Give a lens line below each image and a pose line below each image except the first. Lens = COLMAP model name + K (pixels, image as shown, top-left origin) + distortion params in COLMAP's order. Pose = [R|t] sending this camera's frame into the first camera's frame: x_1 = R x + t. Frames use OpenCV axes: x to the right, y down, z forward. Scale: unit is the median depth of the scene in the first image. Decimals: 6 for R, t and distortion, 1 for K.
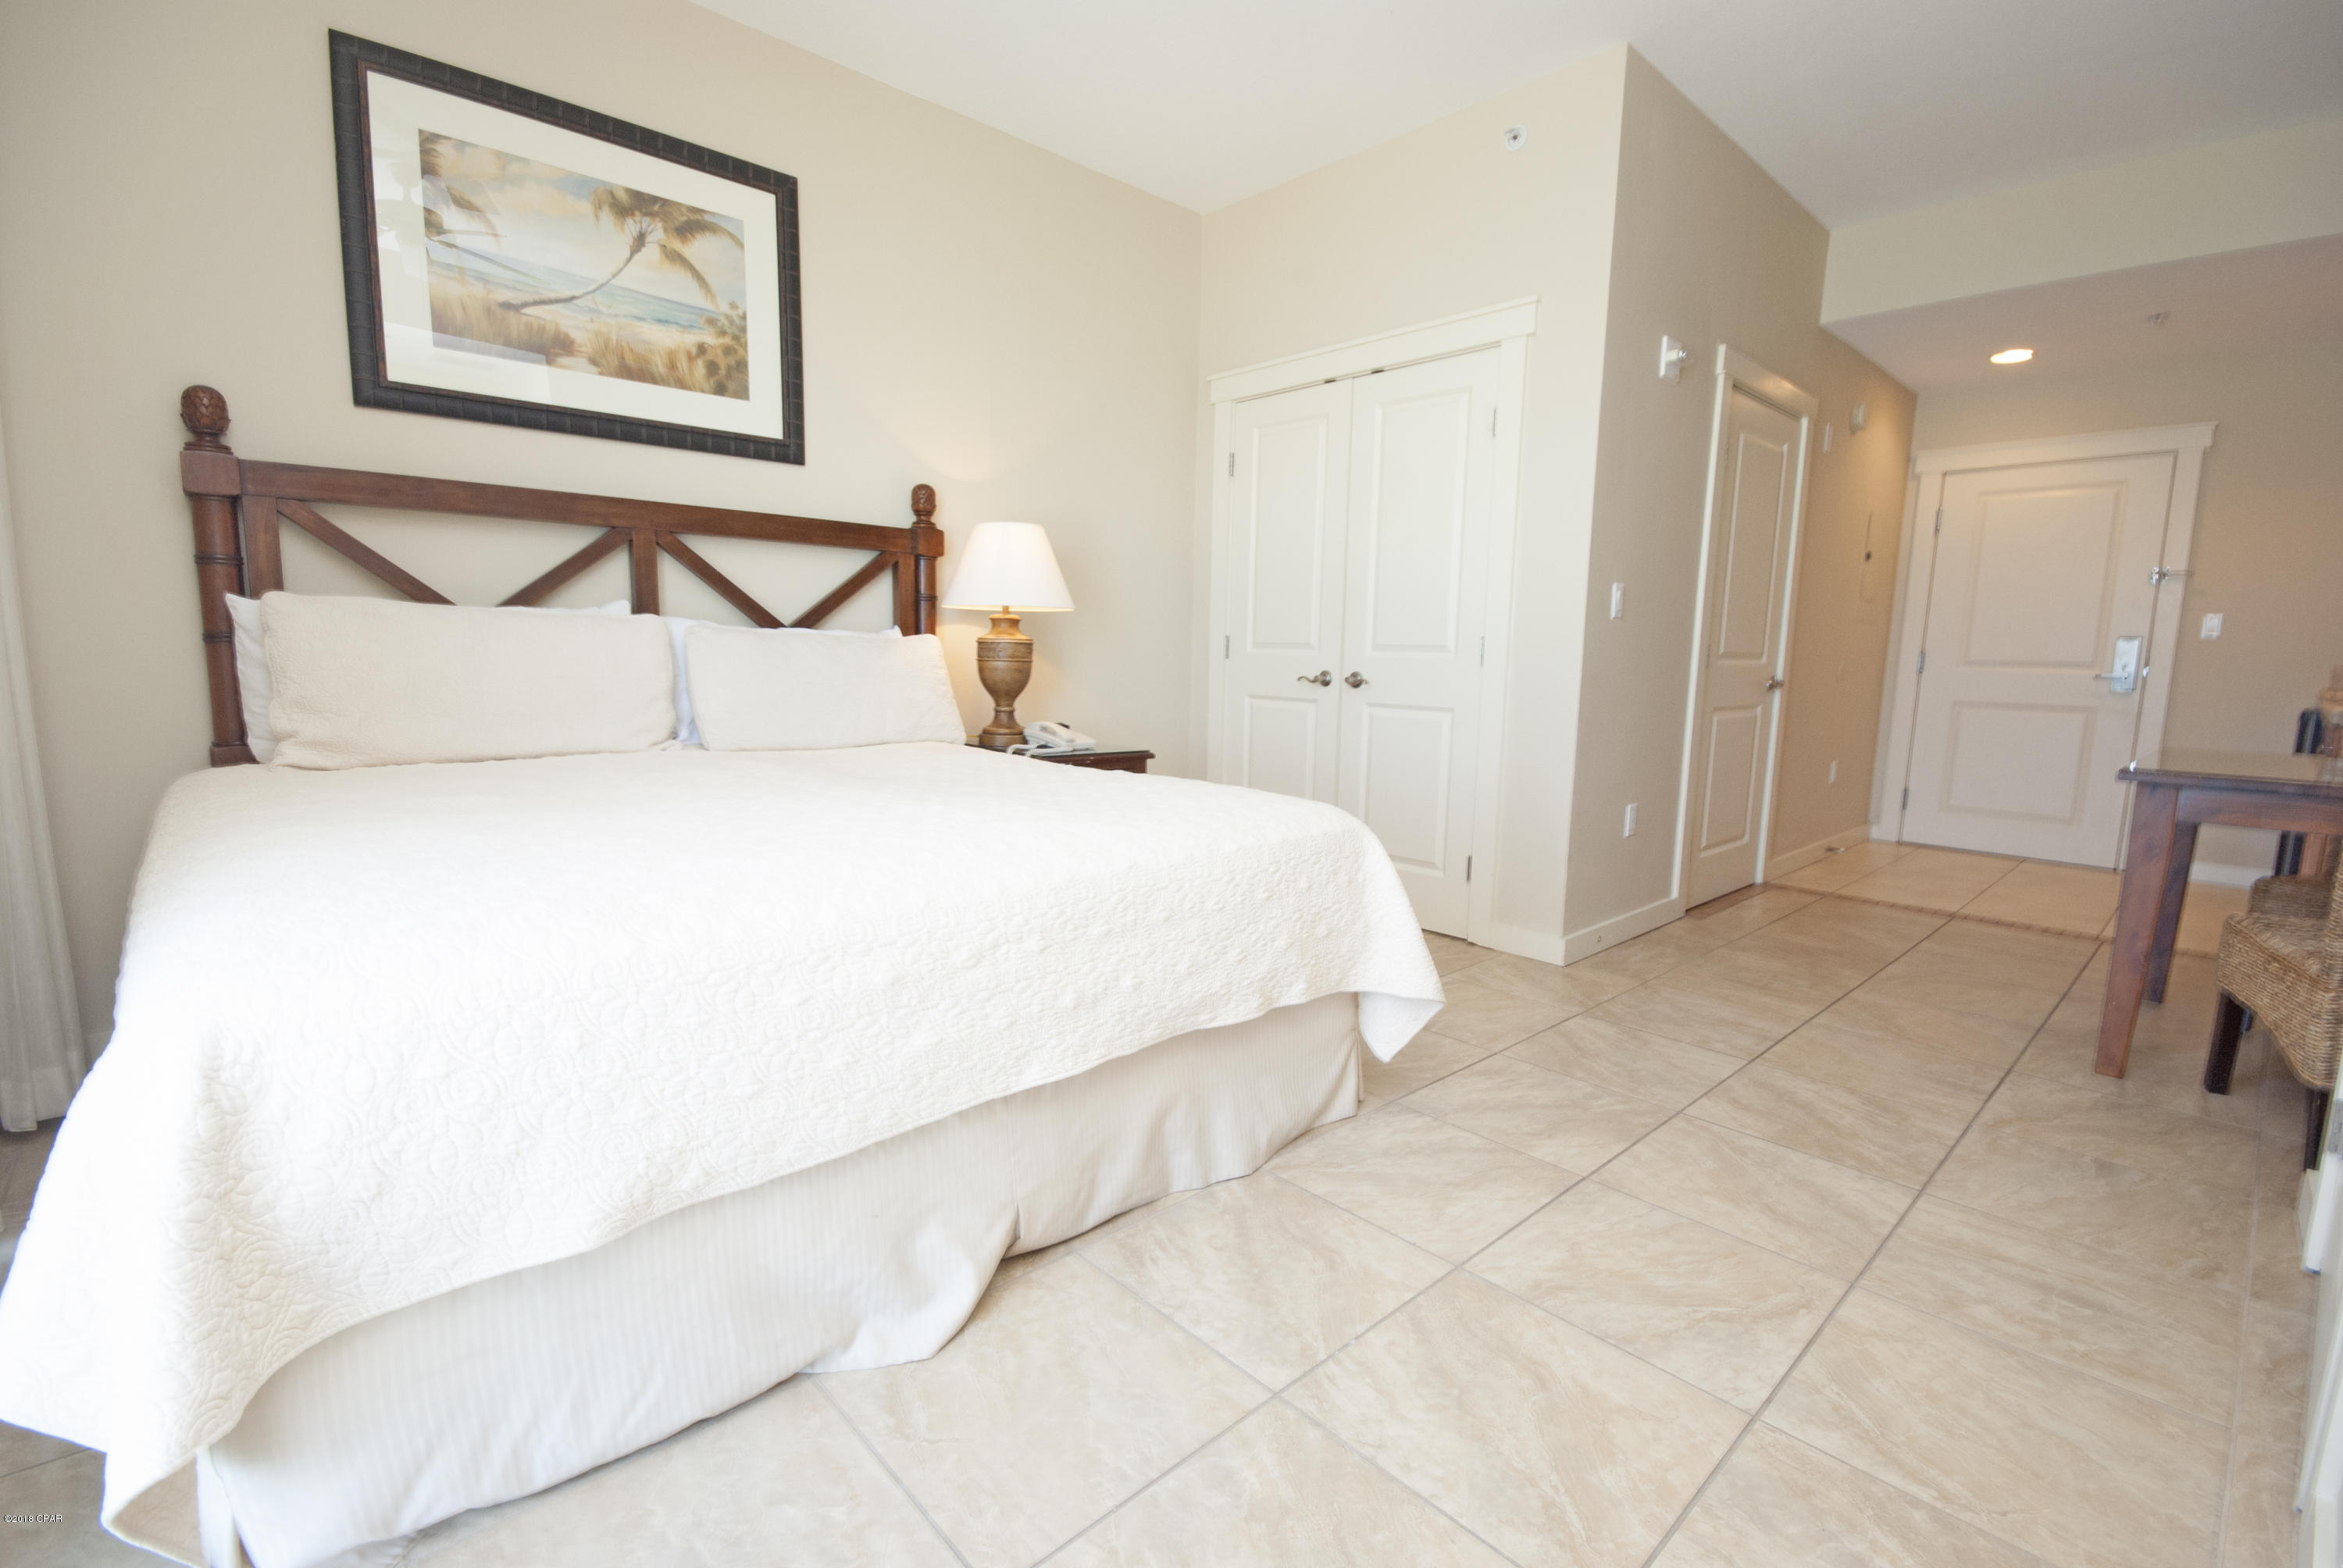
lens RADIAL K [[1033.7, 0, 1171.5], [0, 1033.7, 784.0], [0, 0, 1]] dist [0.008639, -0.009614]
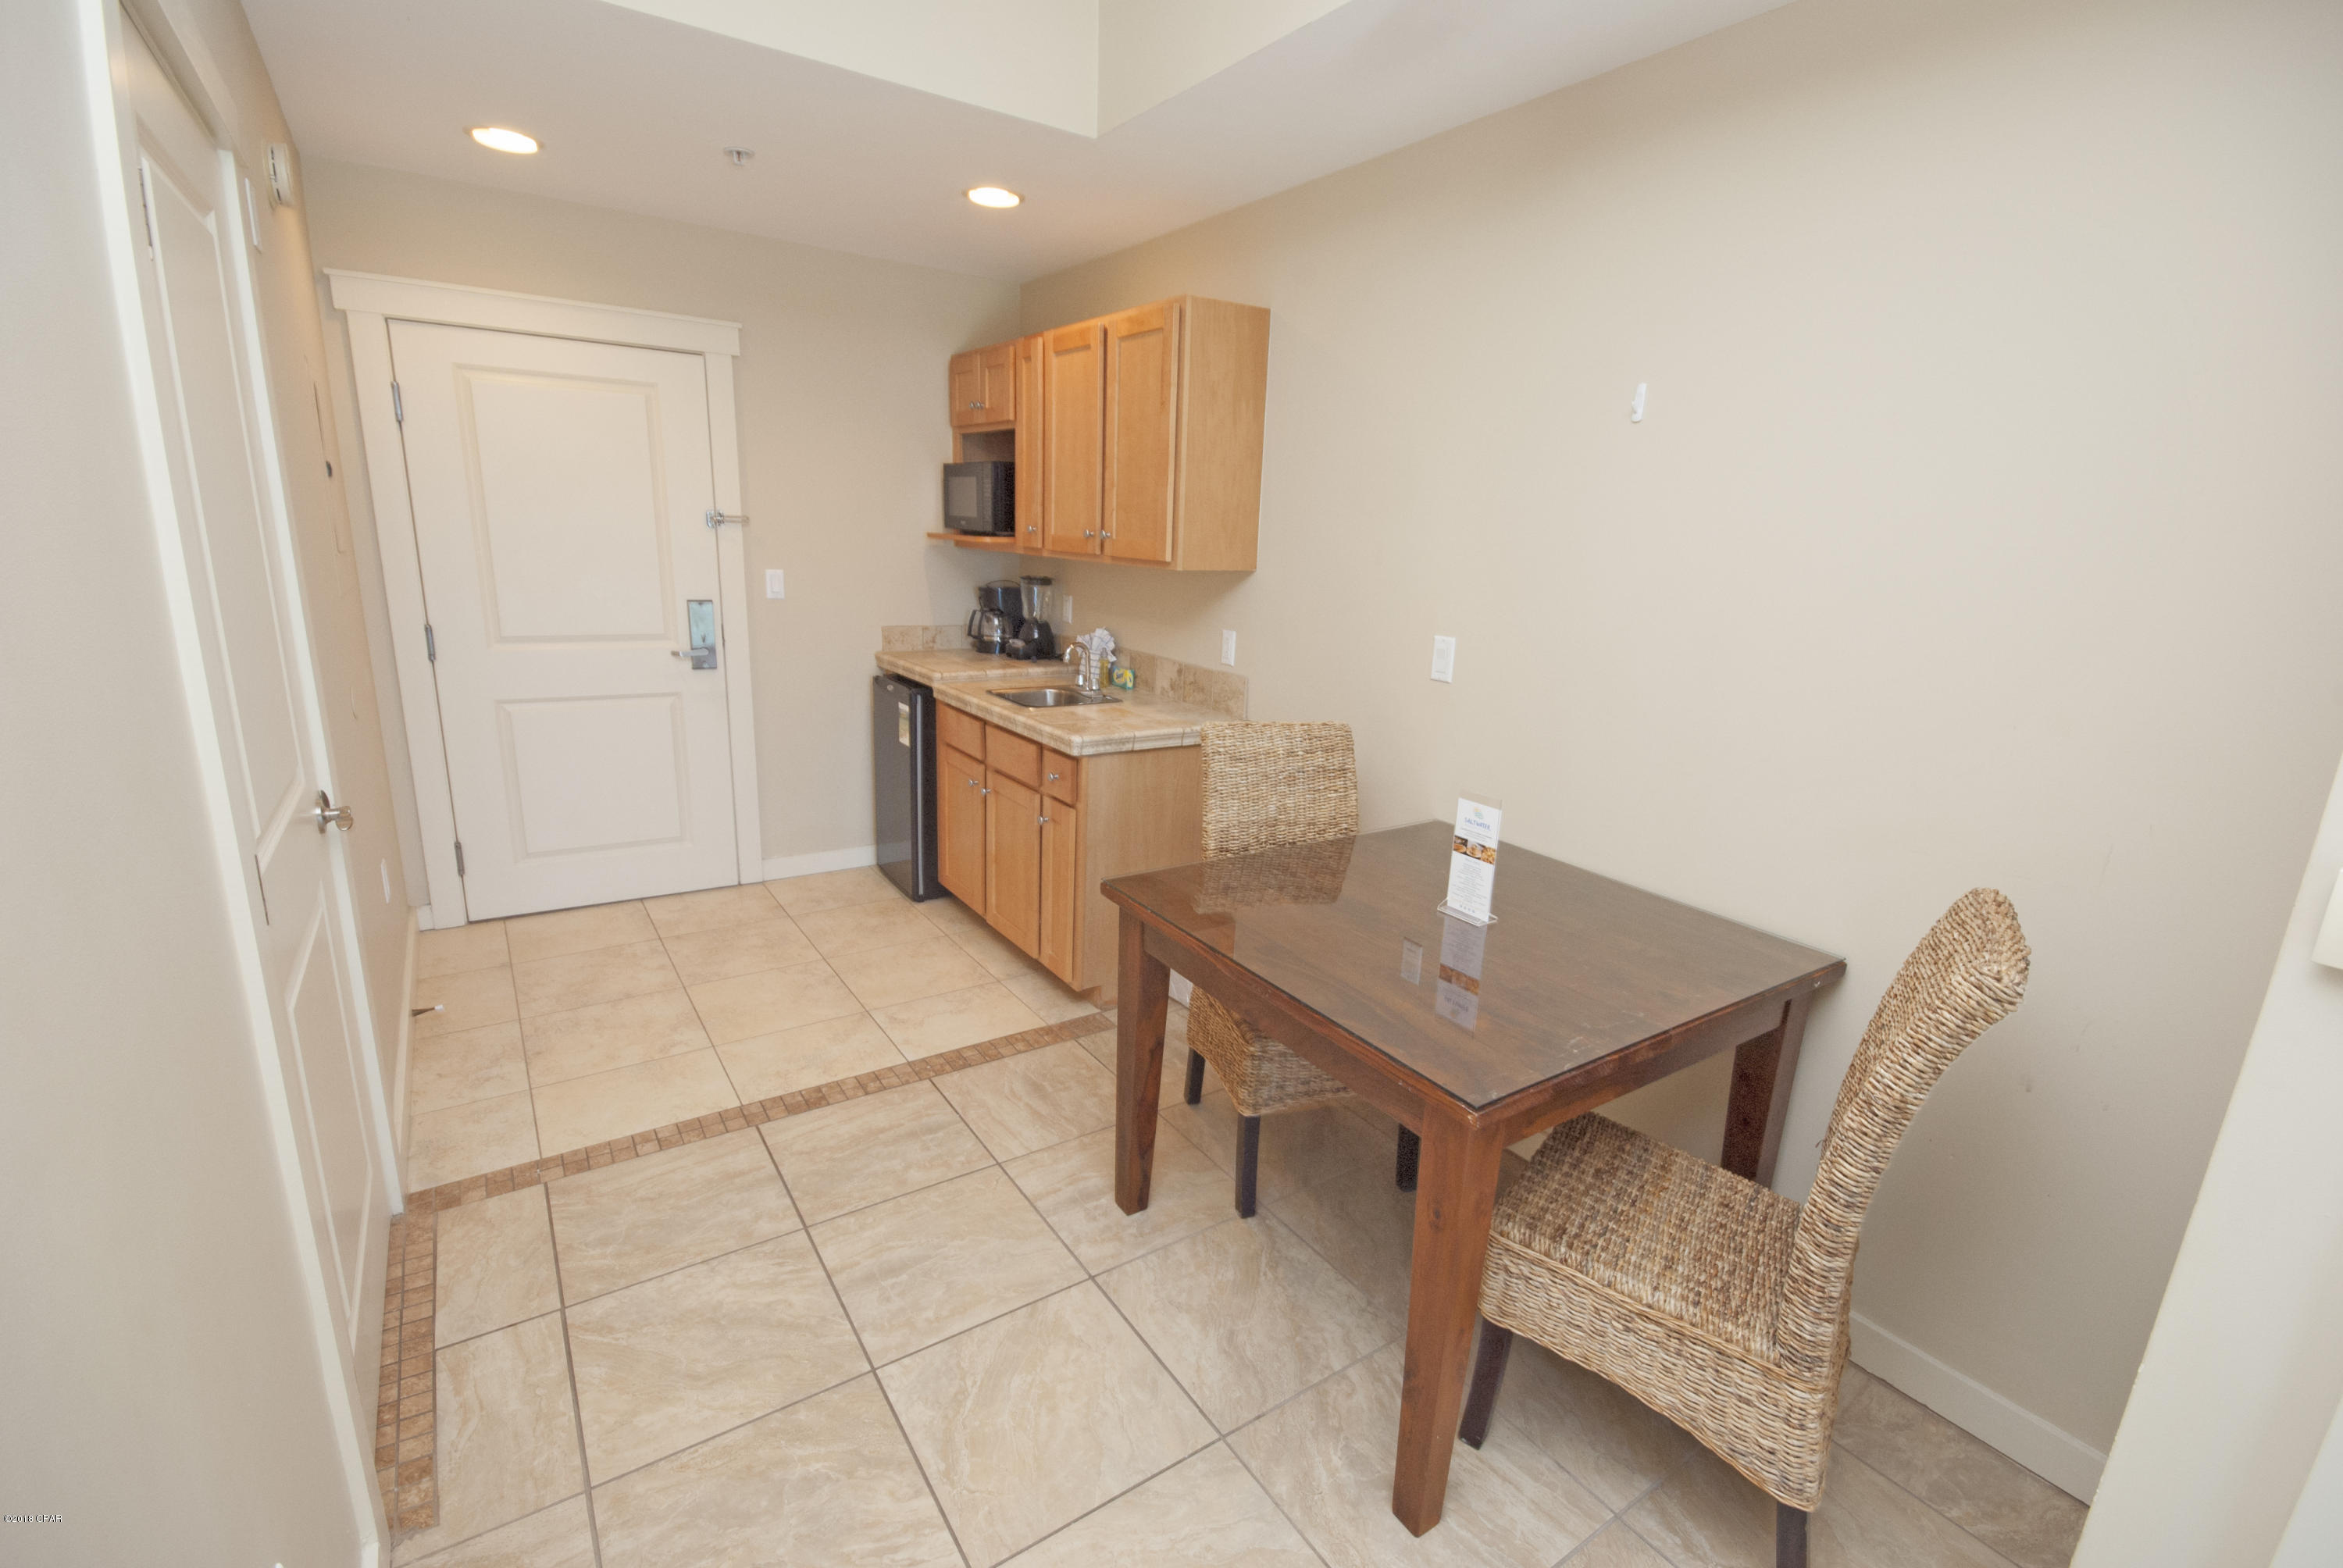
lens RADIAL K [[1033.7, 0, 1171.5], [0, 1033.7, 784.0], [0, 0, 1]] dist [0.008639, -0.009614]
pose [[0.156711, -0.250359, 0.955386, 0.214859], [0.094867, 0.966681, 0.237758, -0.162830], [-0.983078, 0.053375, 0.175241, 0.540608]]
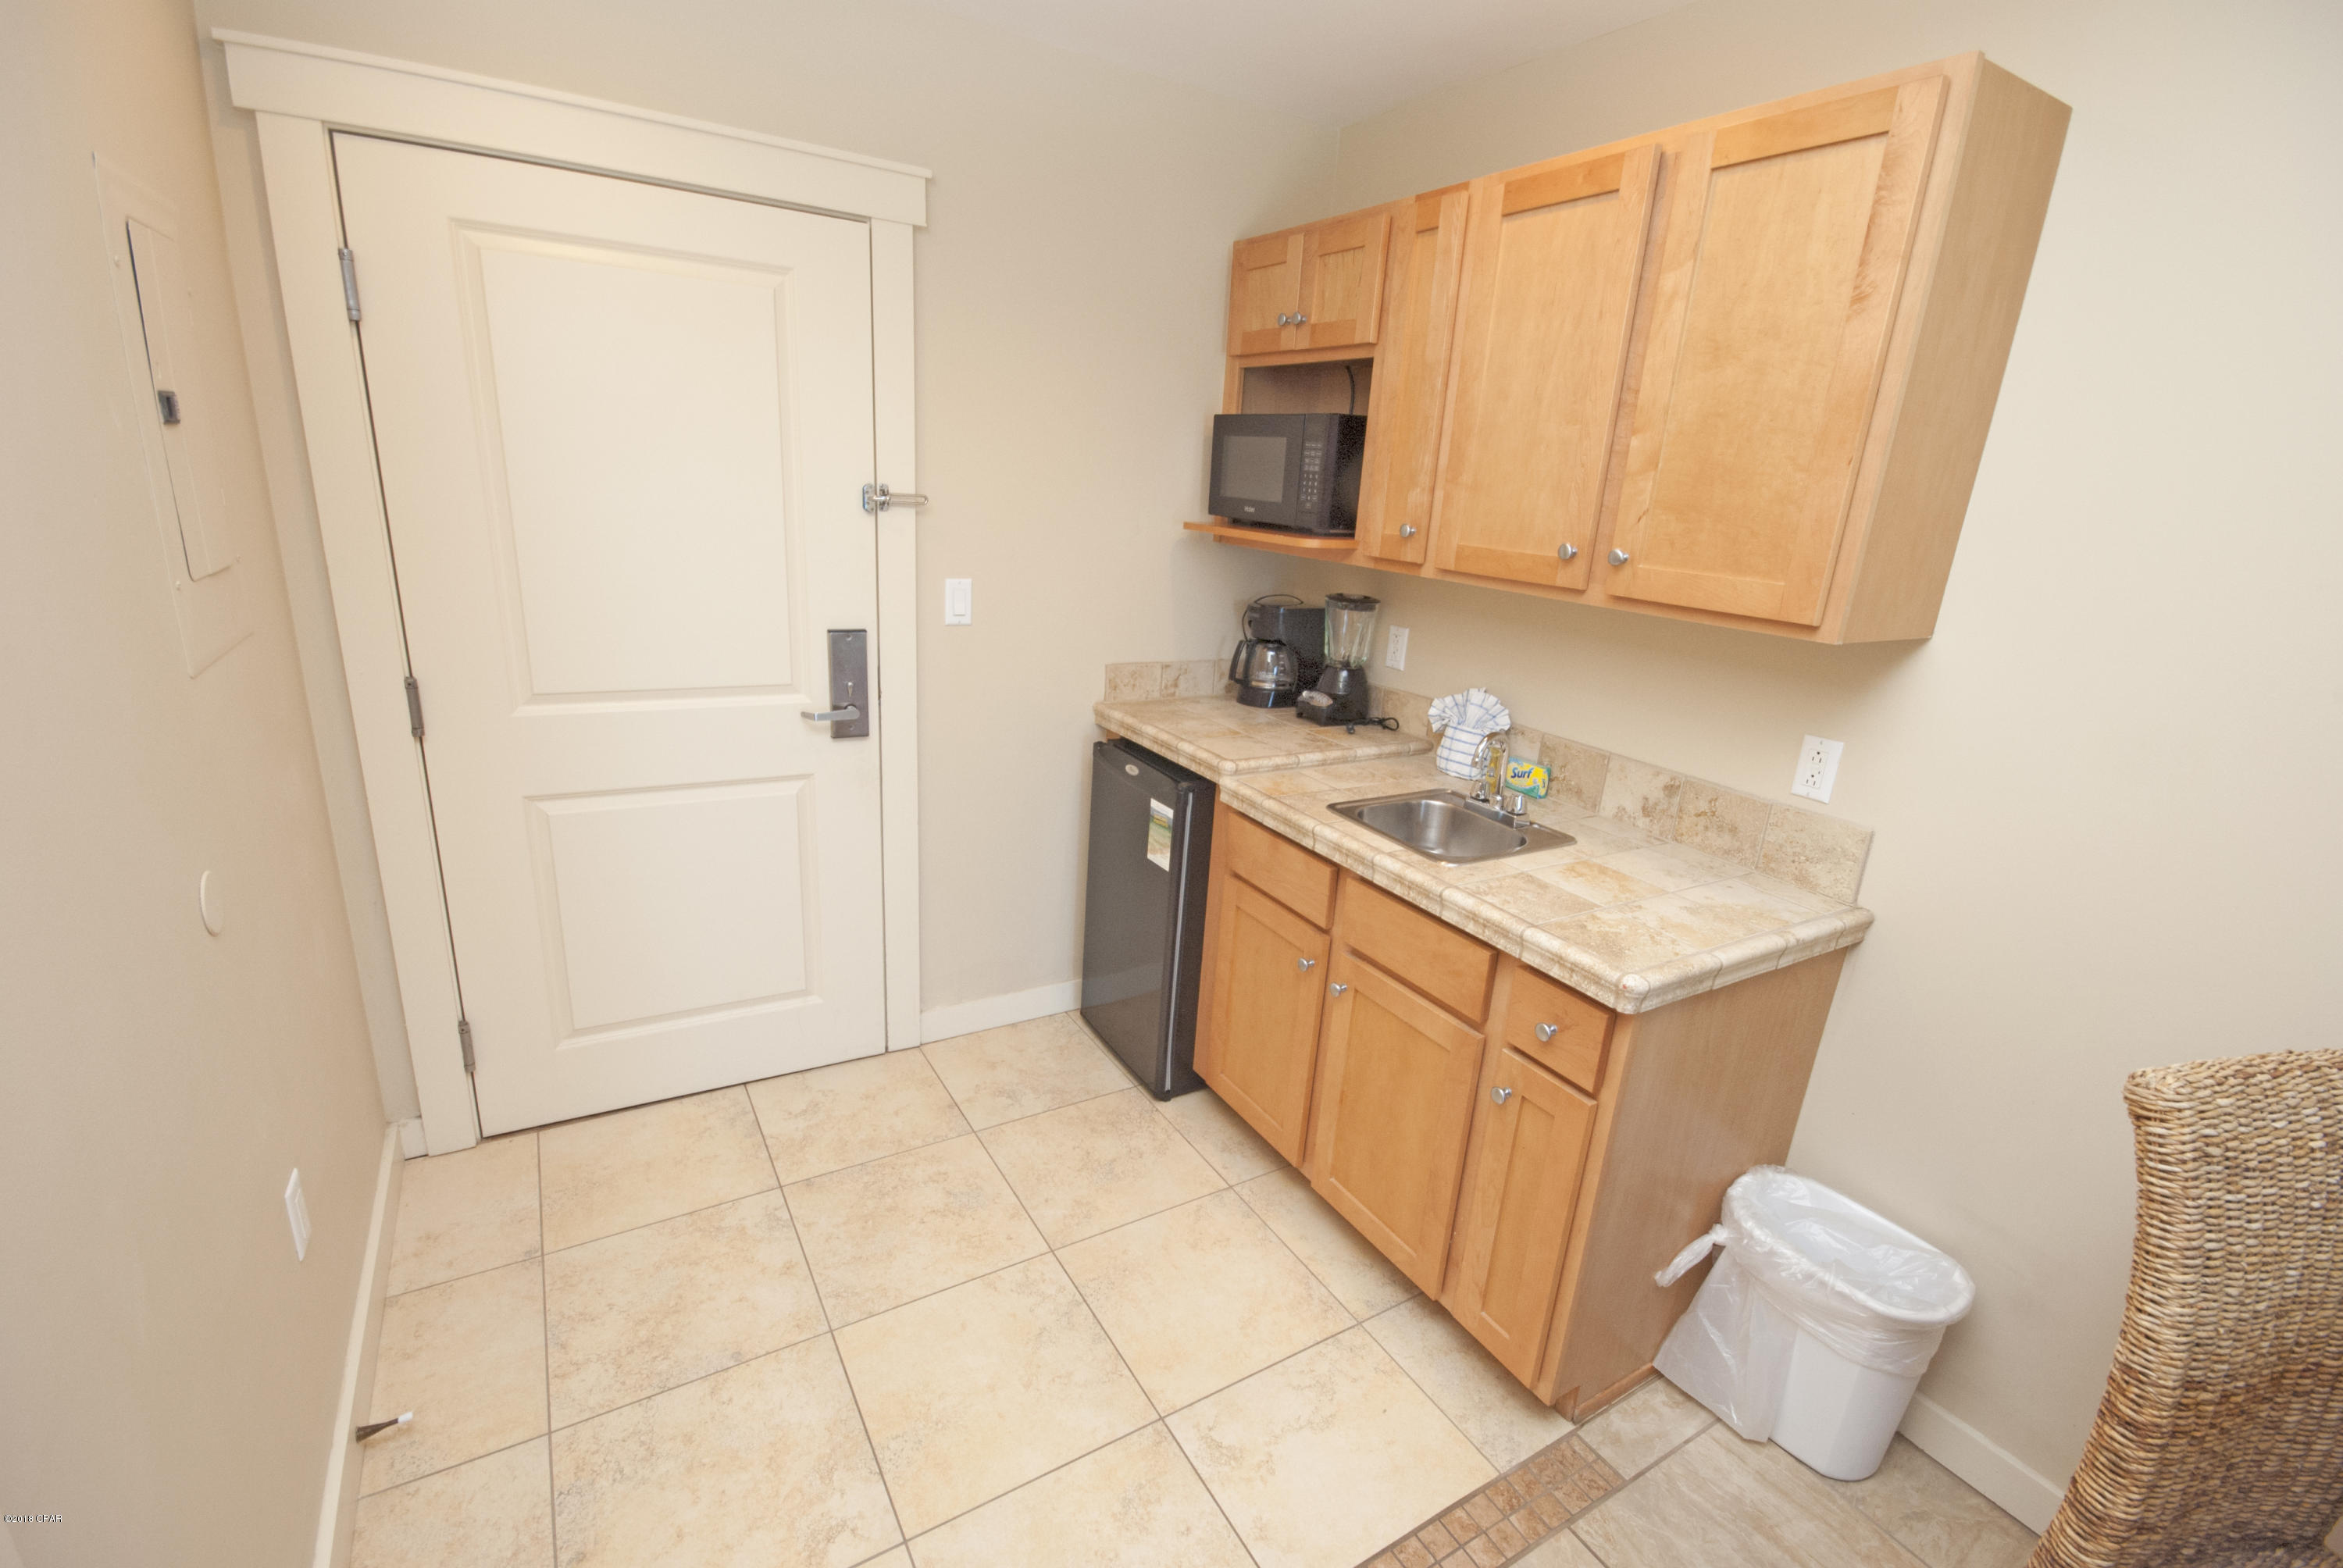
lens RADIAL K [[1033.7, 0, 1171.5], [0, 1033.7, 784.0], [0, 0, 1]] dist [0.008639, -0.009614]
pose [[0.210621, -0.285532, 0.934939, 0.501912], [0.072159, 0.958325, 0.276418, -0.199387], [-0.974901, 0.009245, 0.222447, 0.768059]]
